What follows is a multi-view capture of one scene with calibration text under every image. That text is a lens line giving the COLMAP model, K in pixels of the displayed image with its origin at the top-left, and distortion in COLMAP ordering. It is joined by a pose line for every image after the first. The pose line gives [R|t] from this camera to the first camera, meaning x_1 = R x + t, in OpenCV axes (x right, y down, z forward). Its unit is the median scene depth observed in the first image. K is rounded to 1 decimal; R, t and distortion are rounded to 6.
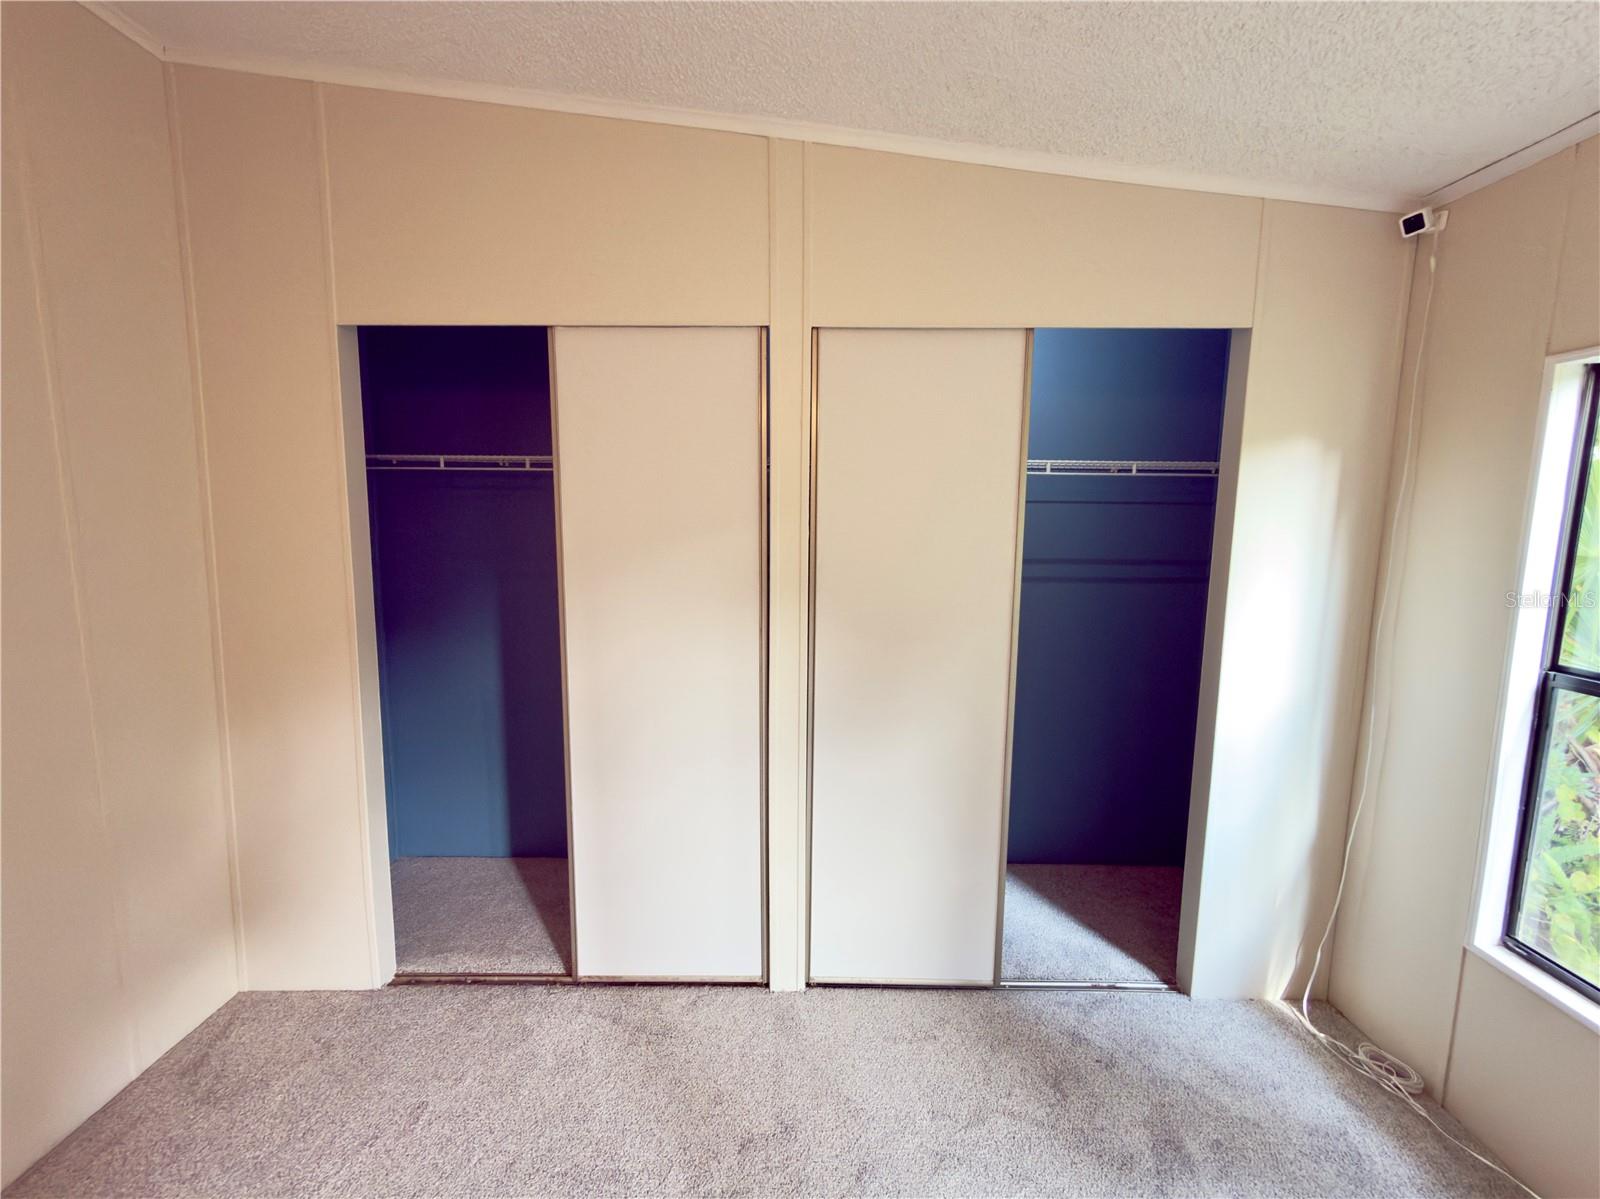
lens RADIAL K [[656.2, 0, 806.3], [0, 656.2, 592.7], [0, 0, 1]] dist [0.000627, 0.000198]
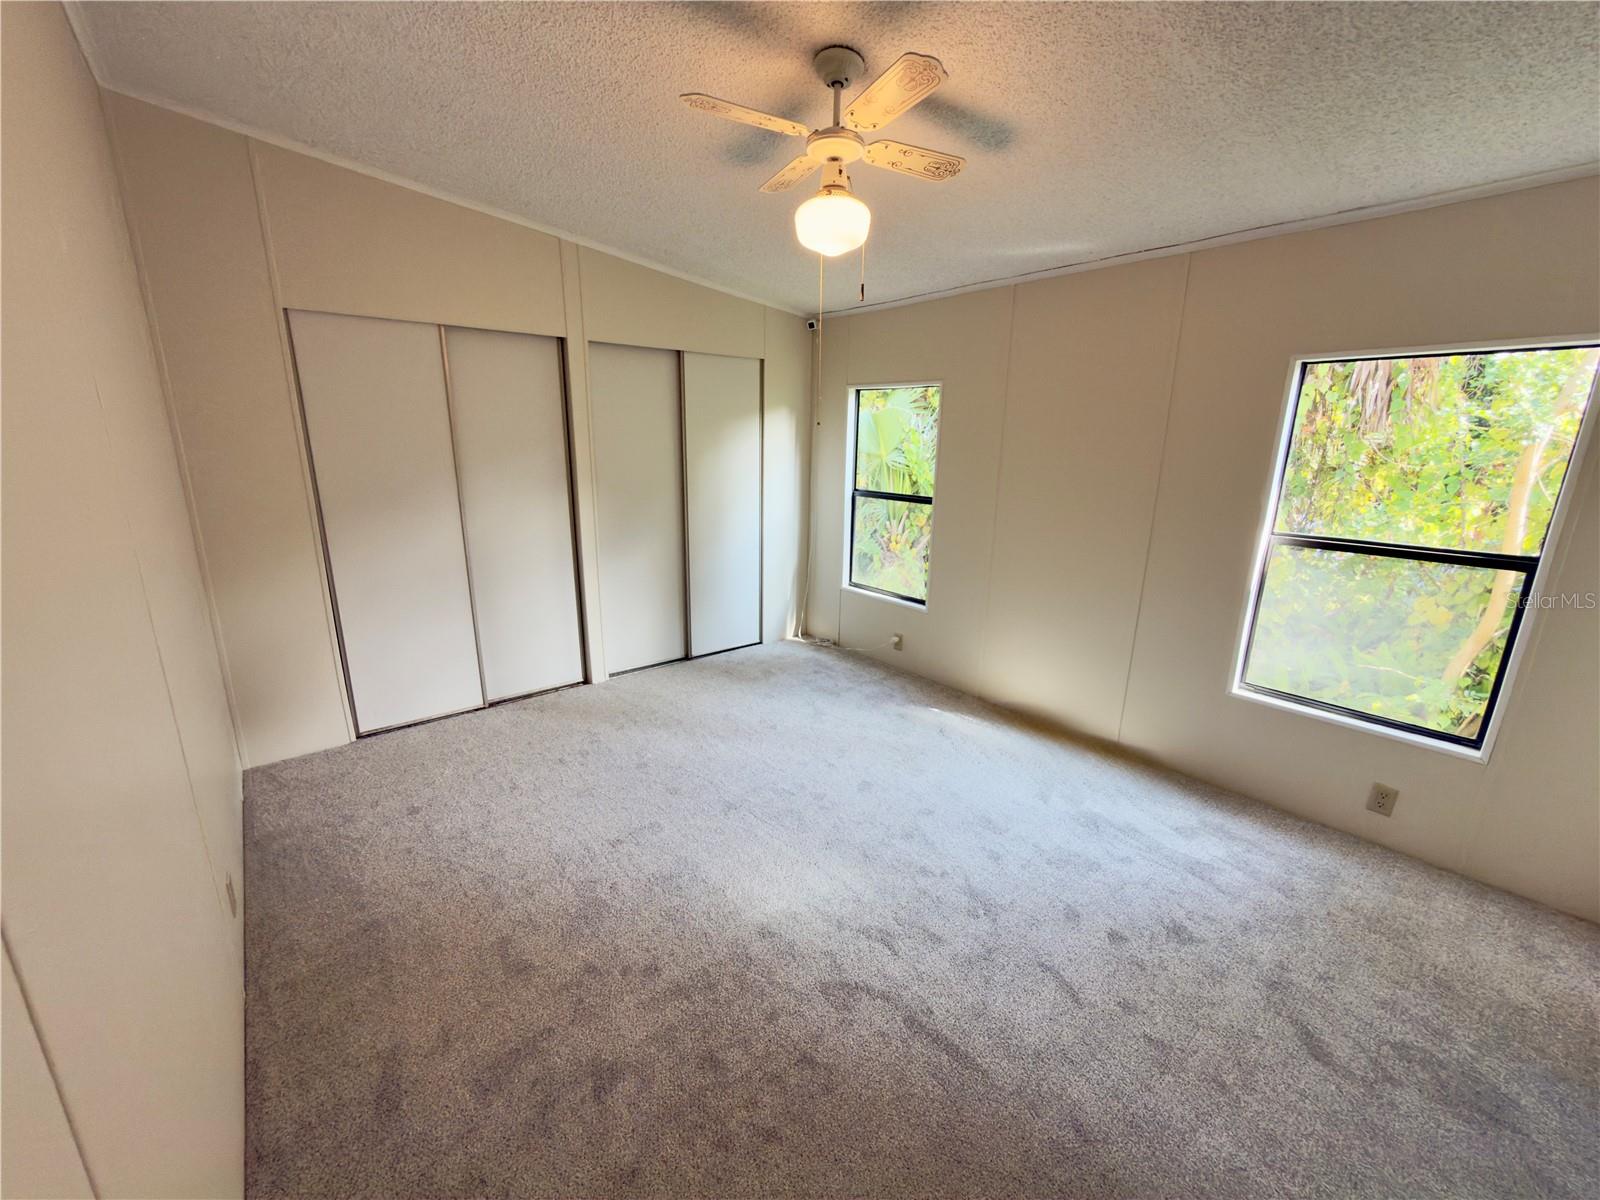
lens RADIAL K [[636.7, 0, 799.7], [0, 636.7, 598.1], [0, 0, 1]] dist [0.000999, 0.000139]
pose [[0.764262, -0.155549, 0.625866, -0.862608], [0.069880, 0.984737, 0.159407, 0.103900], [-0.641109, -0.078093, 0.763466, -0.985895]]
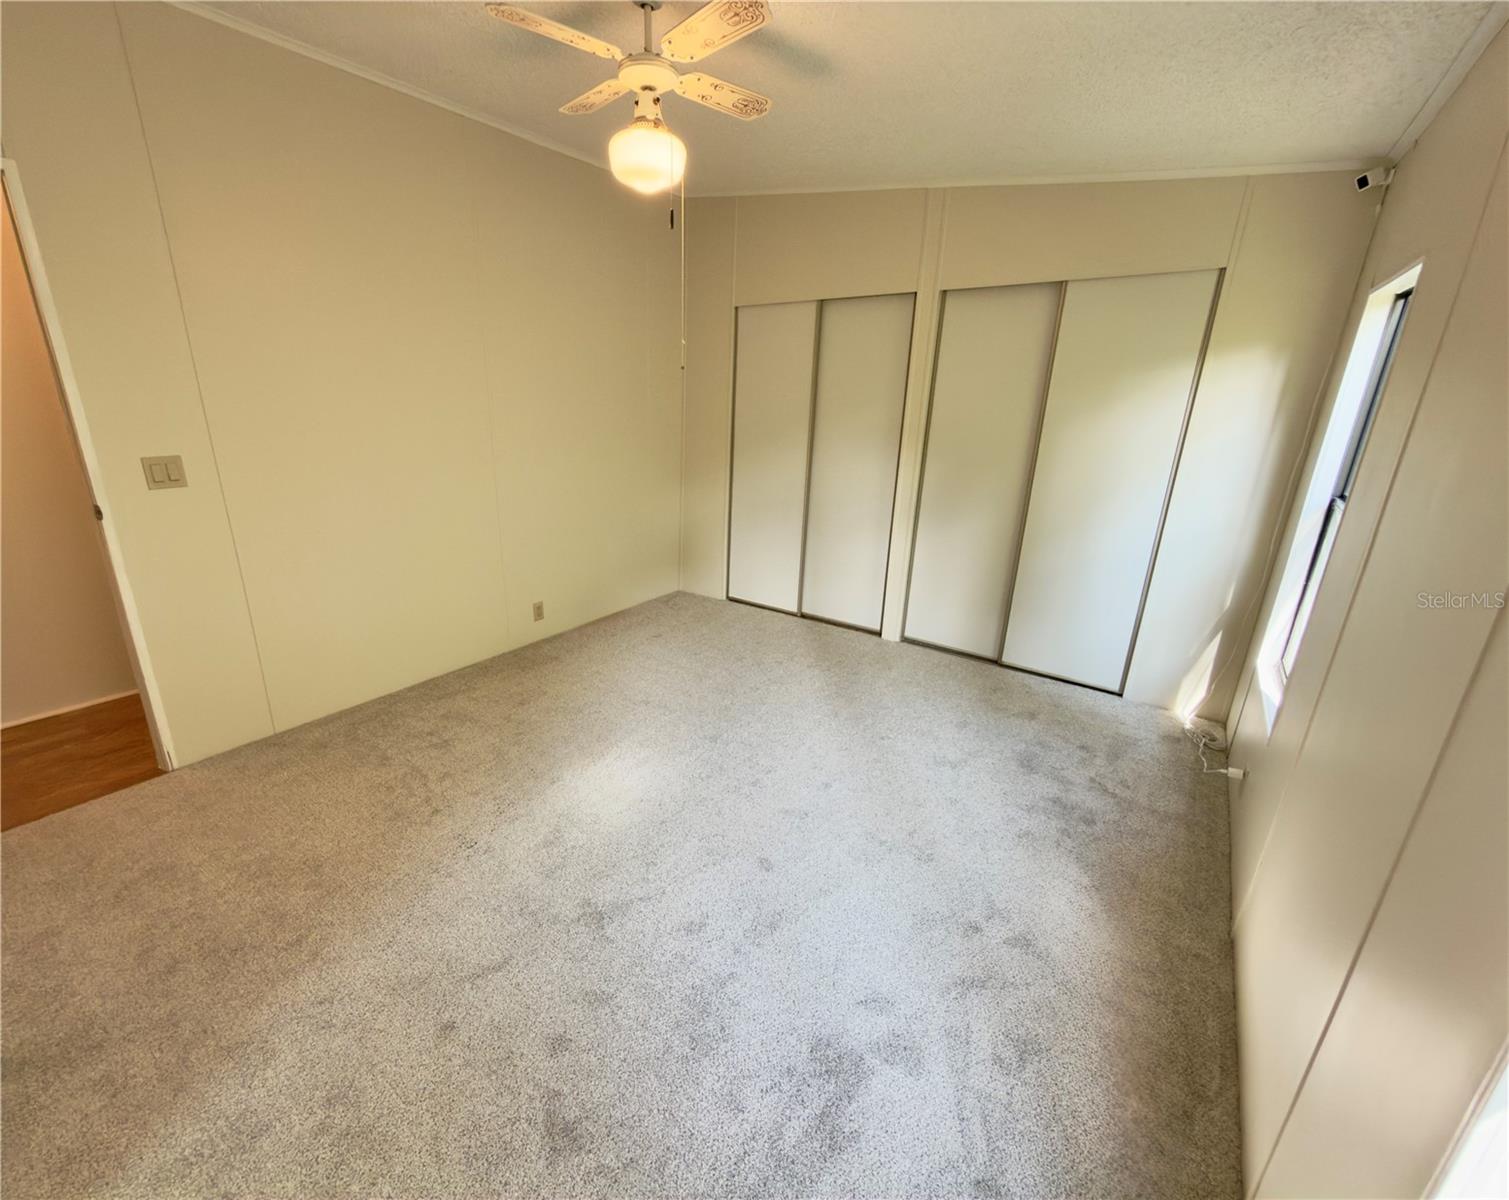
lens RADIAL K [[642.5, 0, 716.7], [0, 642.5, 602.3], [0, 0, 1]] dist [0.000886, -0.000129]
pose [[0.800634, 0.190899, -0.567929, 0.748274], [-0.081195, 0.973710, 0.212830, 0.135697], [0.593627, -0.124286, 0.795085, -1.016167]]
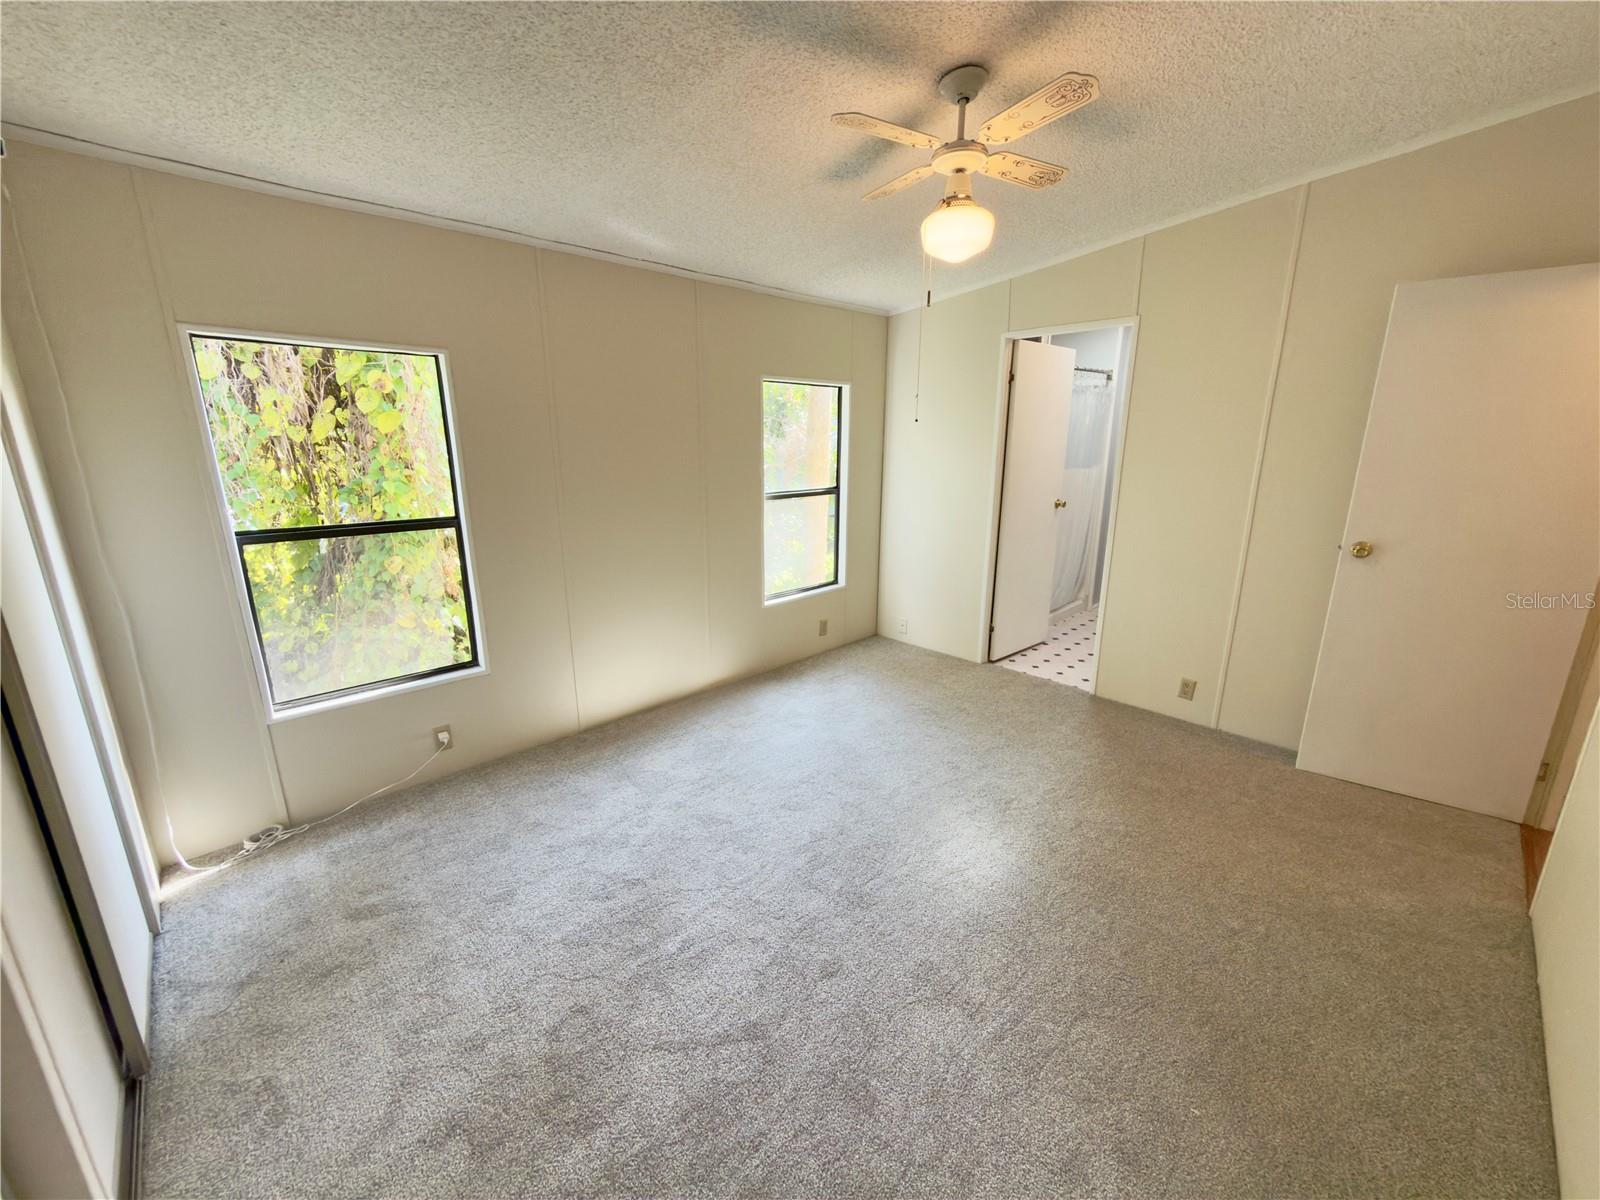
lens RADIAL K [[645.4, 0, 794.3], [0, 645.4, 595.1], [0, 0, 1]] dist [0.000160, -0.000033]
pose [[-0.697801, -0.171028, 0.695574, -0.774825], [0.084178, 0.944767, 0.316748, -0.107085], [-0.711328, 0.279579, -0.644863, 0.938899]]
